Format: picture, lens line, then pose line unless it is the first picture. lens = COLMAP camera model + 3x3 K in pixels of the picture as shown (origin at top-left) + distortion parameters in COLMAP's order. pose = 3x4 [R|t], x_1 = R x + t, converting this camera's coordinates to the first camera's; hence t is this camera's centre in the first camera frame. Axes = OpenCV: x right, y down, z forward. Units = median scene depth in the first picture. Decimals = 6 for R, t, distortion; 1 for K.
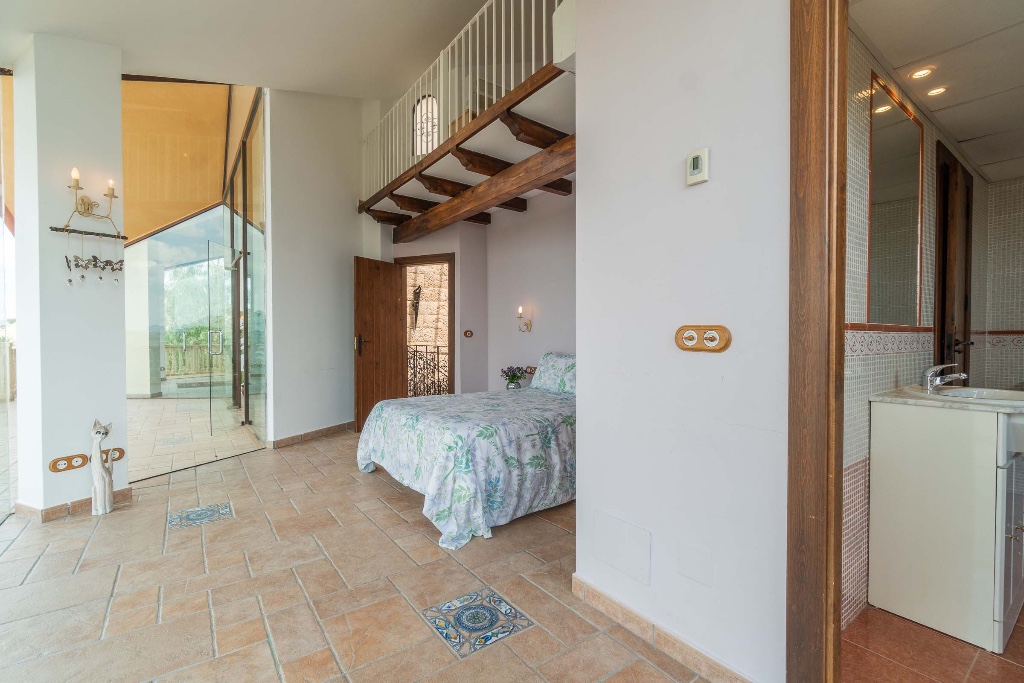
lens RADIAL K [[445.7, 0, 505.2], [0, 445.7, 346.8], [0, 0, 1]] dist [-0.001586, -0.000146]
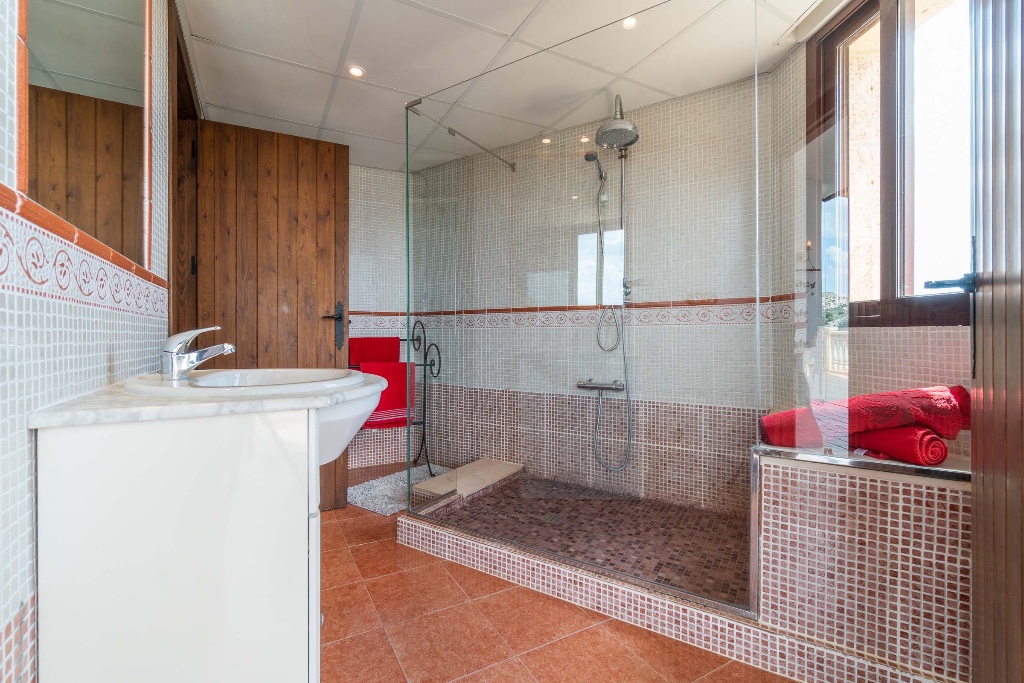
lens RADIAL K [[445.7, 0, 504.8], [0, 445.7, 336.8], [0, 0, 1]] dist [-0.001586, -0.000146]
pose [[0.124311, -0.005360, 0.992229, 0.514217], [0.012911, 0.999909, 0.003784, 0.053527], [-0.992159, 0.012340, 0.124369, 0.584392]]
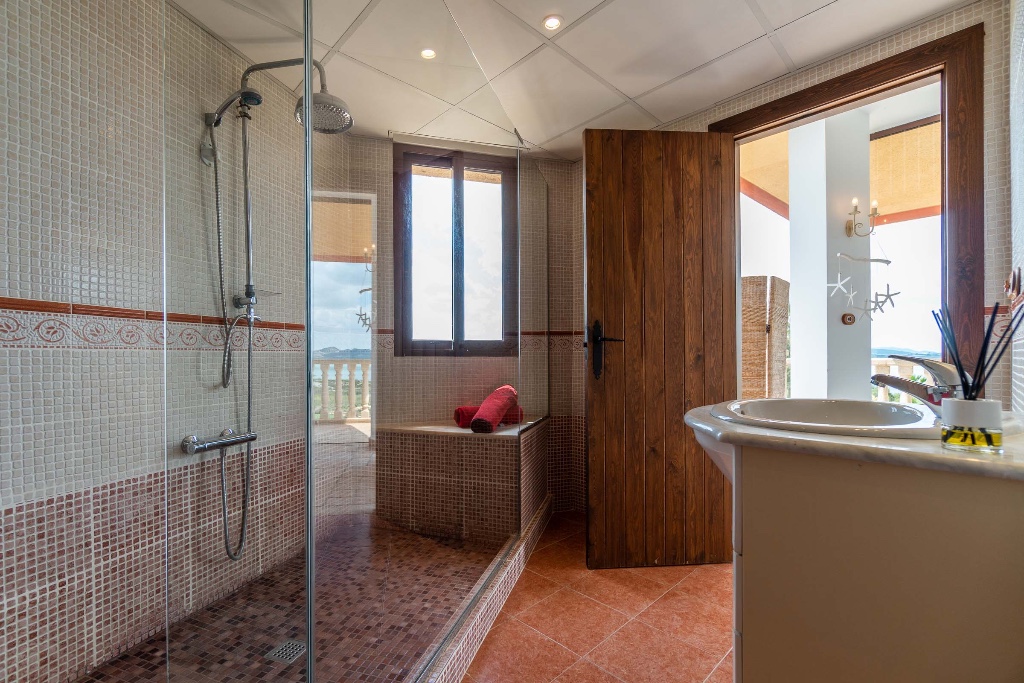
lens RADIAL K [[445.7, 0, 507.4], [0, 445.7, 356.9], [0, 0, 1]] dist [-0.001586, -0.000146]
pose [[-0.992572, -0.005250, -0.121548, 0.942046], [-0.007608, 0.999792, 0.018945, 0.039167], [0.121423, 0.019729, -0.992405, 0.965167]]
